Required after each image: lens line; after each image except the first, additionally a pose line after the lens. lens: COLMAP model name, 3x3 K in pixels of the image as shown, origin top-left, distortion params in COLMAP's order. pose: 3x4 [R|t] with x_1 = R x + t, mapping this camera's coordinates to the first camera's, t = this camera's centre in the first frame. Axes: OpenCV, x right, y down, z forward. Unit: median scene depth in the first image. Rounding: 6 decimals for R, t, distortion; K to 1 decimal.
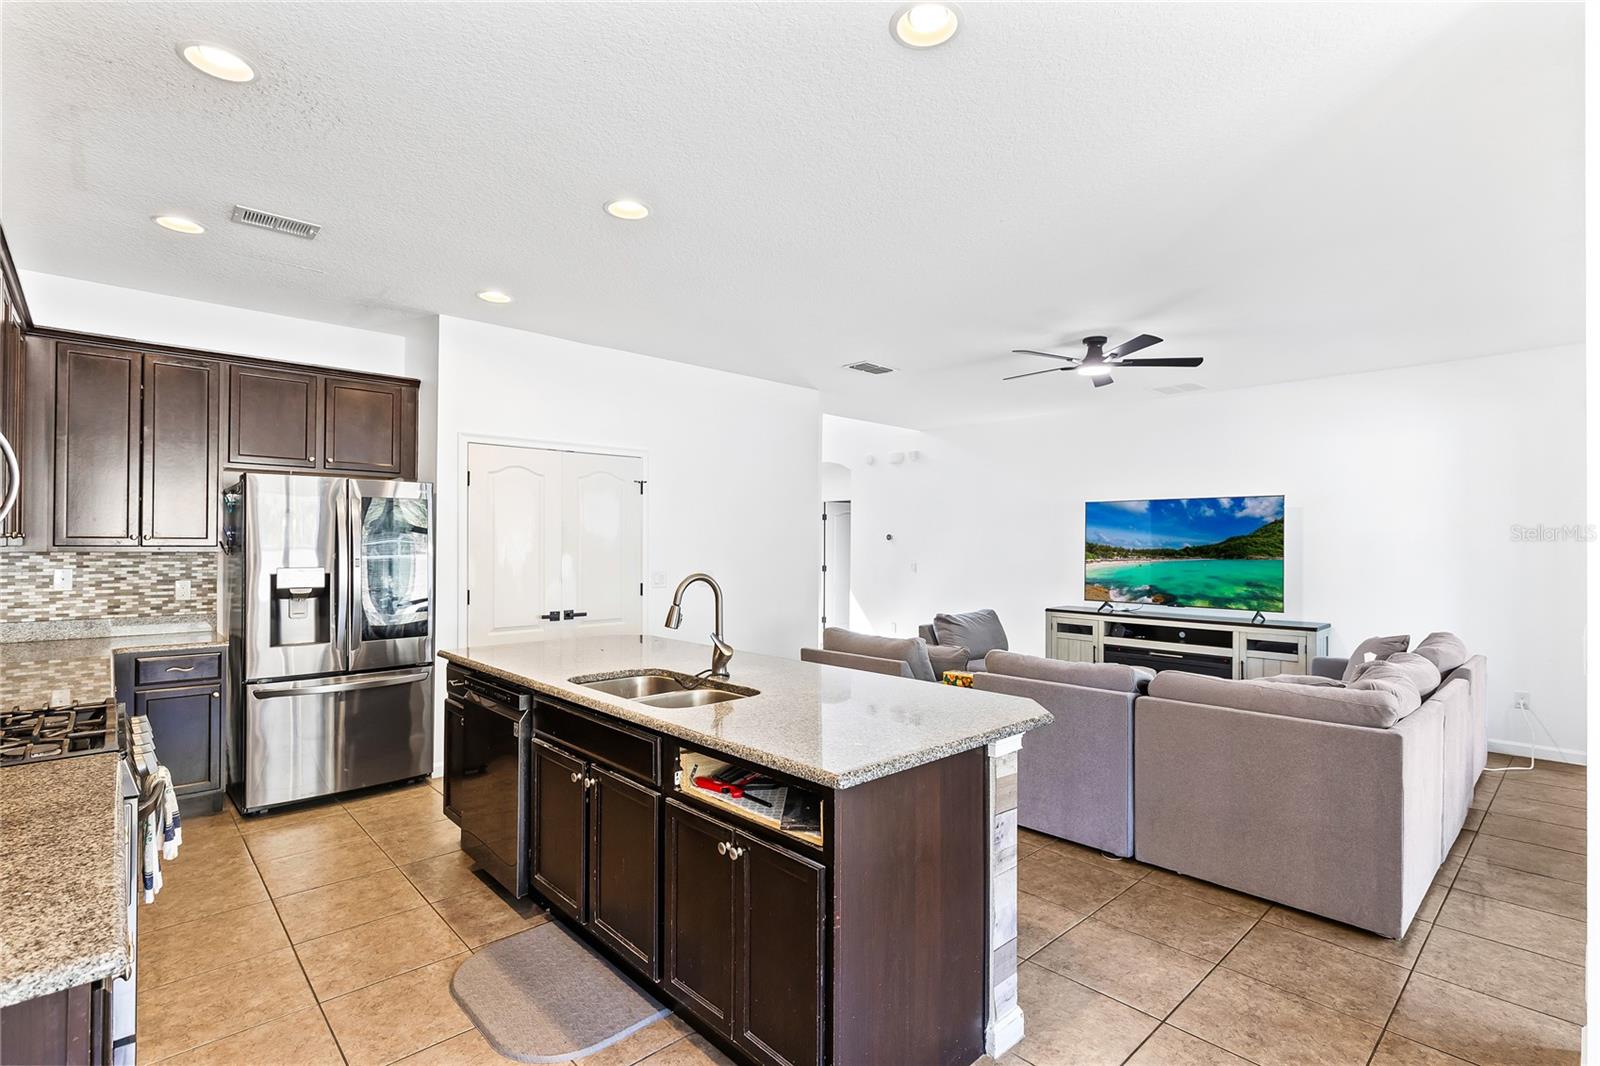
lens RADIAL K [[753.4, 0, 794.2], [0, 753.4, 535.0], [0, 0, 1]] dist [-0.000268, 0.001541]
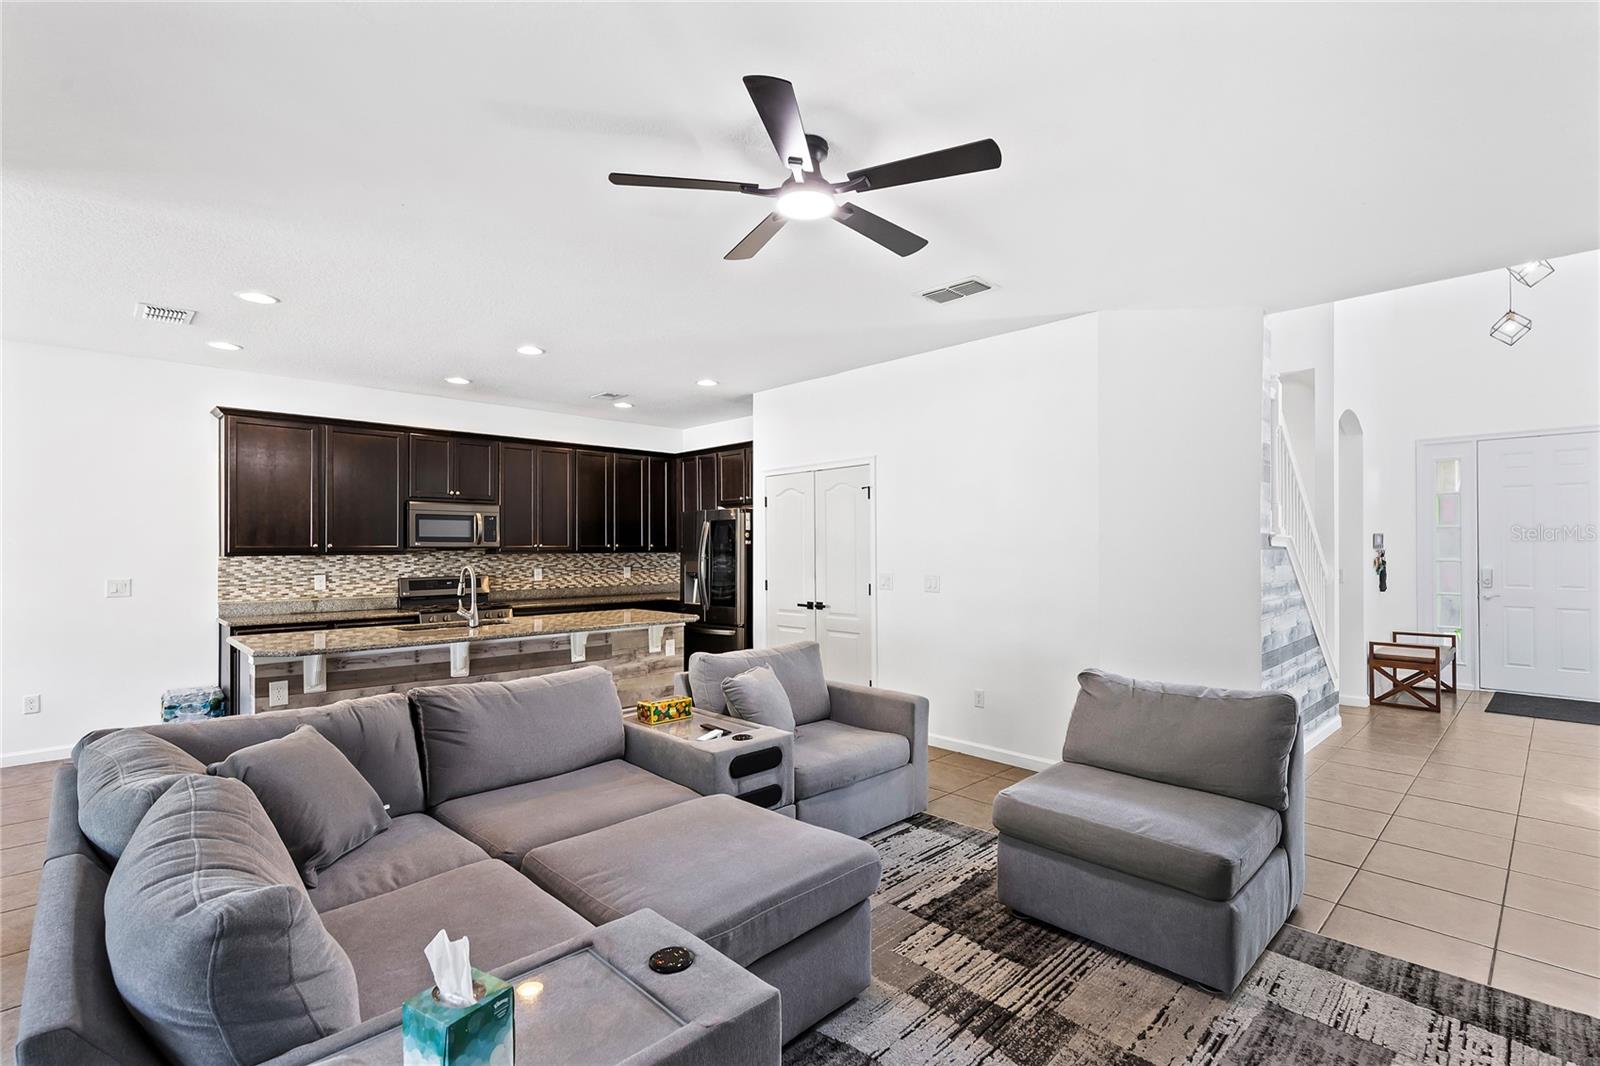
lens RADIAL K [[728.9, 0, 817.3], [0, 728.9, 545.8], [0, 0, 1]] dist [0.000910, 0.001168]
pose [[0.039455, -0.009137, -0.999180, 0.696772], [0.016223, 0.999832, -0.008503, 0.015755], [0.999090, -0.015875, 0.039596, 0.761353]]
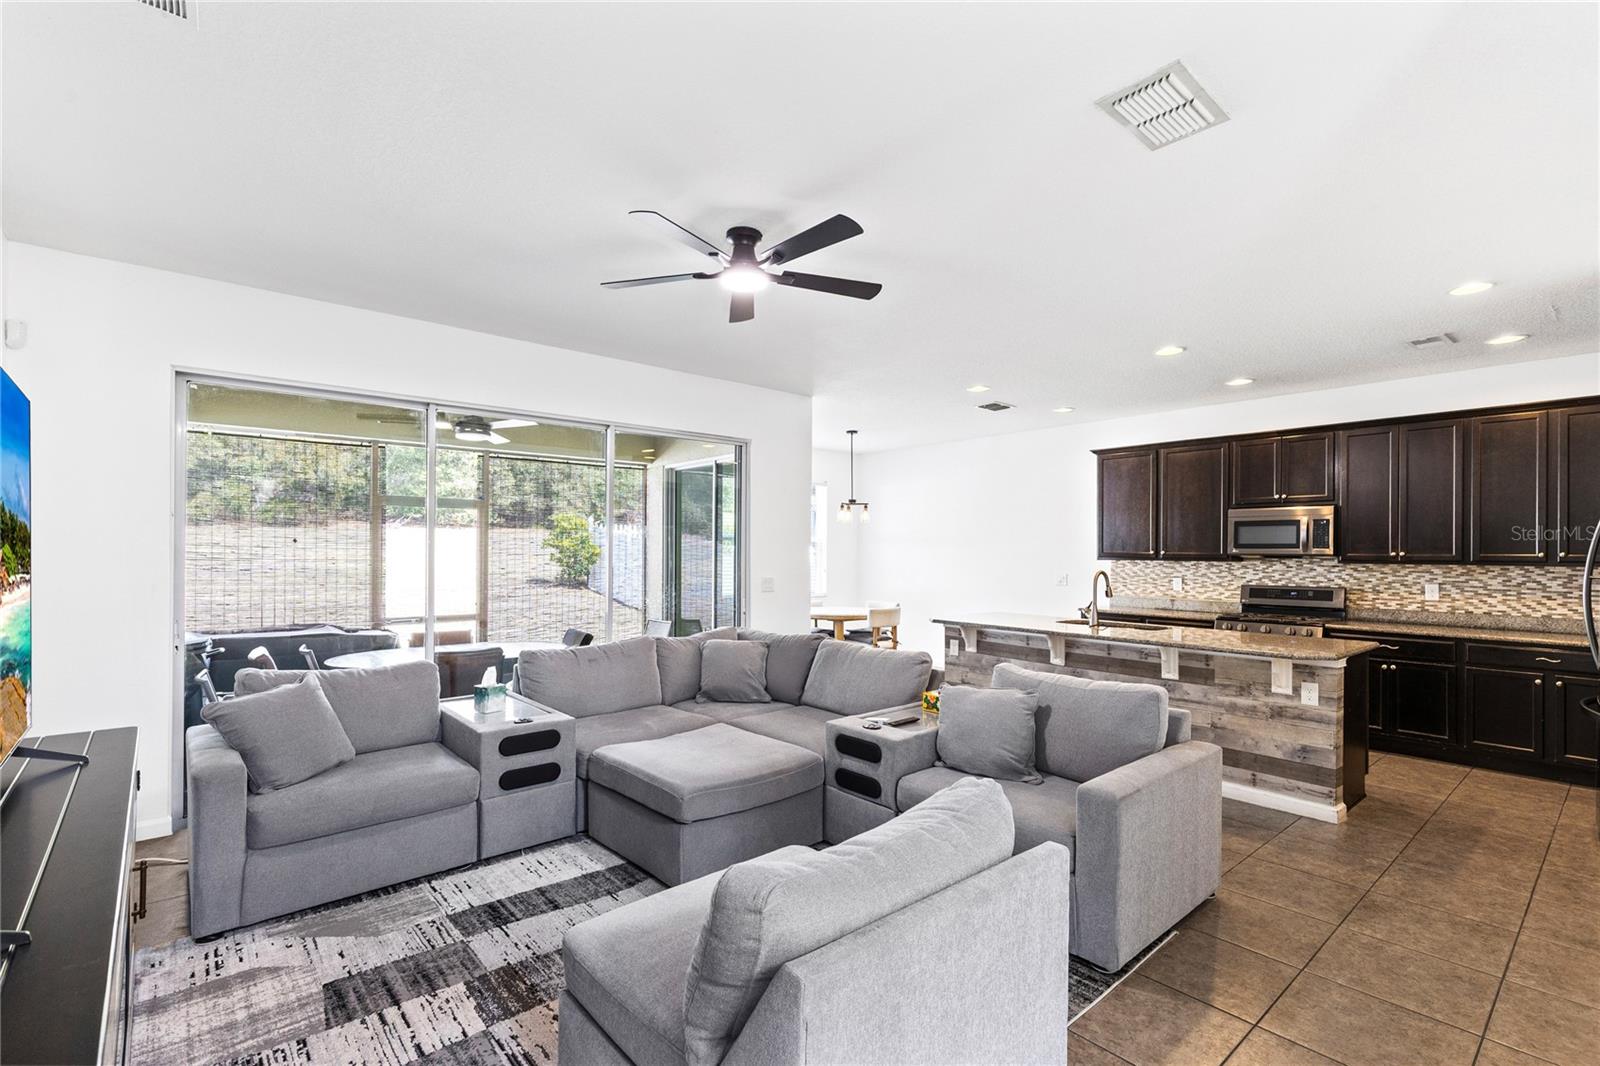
lens RADIAL K [[728.9, 0, 794.9], [0, 728.9, 546.7], [0, 0, 1]] dist [0.000910, 0.001168]
pose [[-0.999206, -0.013247, 0.037585, 0.257066], [-0.013940, 0.999737, -0.018226, 0.016552], [-0.037334, -0.018736, -0.999127, 1.261297]]
